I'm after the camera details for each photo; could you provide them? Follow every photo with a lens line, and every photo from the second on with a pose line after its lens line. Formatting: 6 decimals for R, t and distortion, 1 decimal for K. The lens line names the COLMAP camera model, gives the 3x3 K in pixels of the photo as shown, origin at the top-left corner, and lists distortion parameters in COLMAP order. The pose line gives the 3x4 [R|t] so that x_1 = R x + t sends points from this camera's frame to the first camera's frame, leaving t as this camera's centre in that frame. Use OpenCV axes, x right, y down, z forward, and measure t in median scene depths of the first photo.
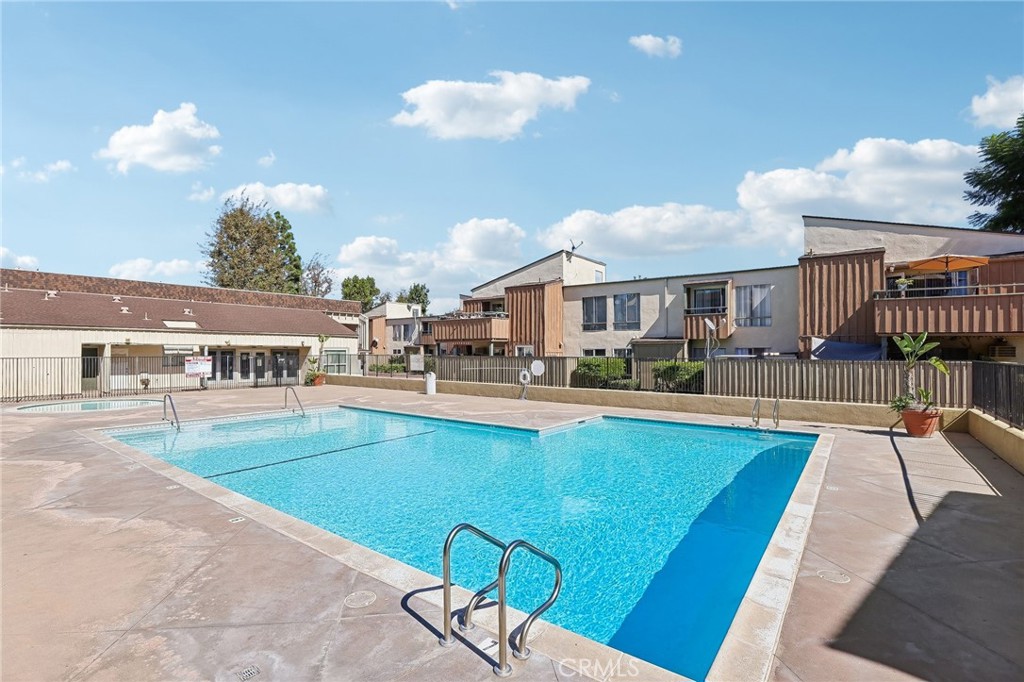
lens RADIAL K [[477.8, 0, 512.0], [0, 477.8, 341.0], [0, 0, 1]] dist [-0.028368, 0.000008]
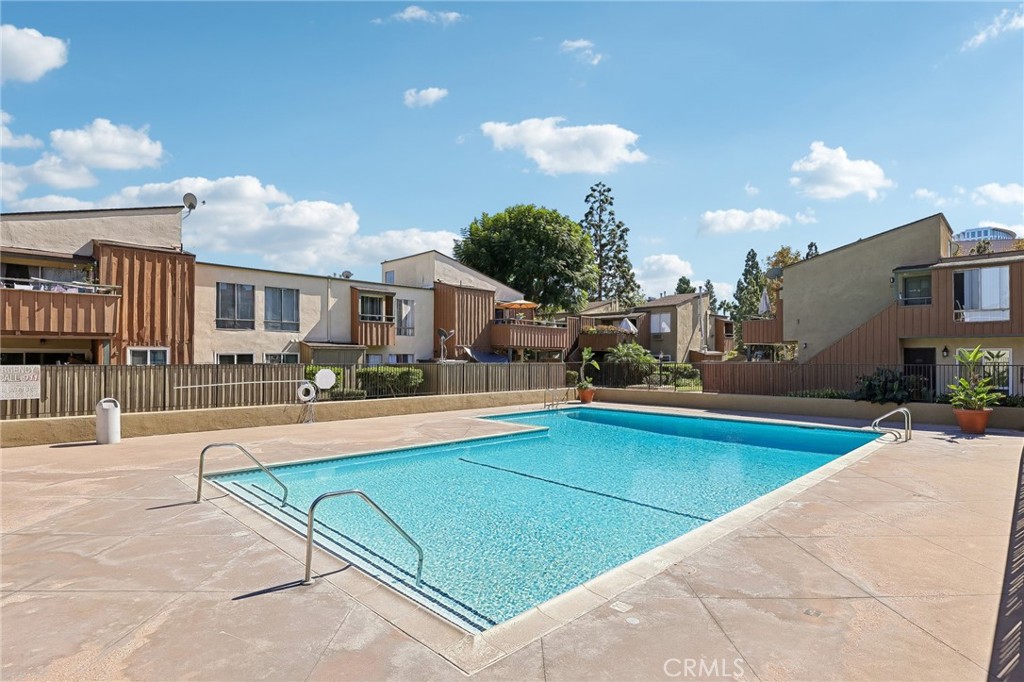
lens RADIAL K [[528.2, 0, 512.0], [0, 528.2, 341.0], [0, 0, 1]] dist [-0.001239, -0.000168]
pose [[0.148793, 0.028902, 0.988446, -0.584377], [-0.024971, 0.999364, -0.025463, 0.007037], [-0.988553, -0.020894, 0.149420, 0.442842]]
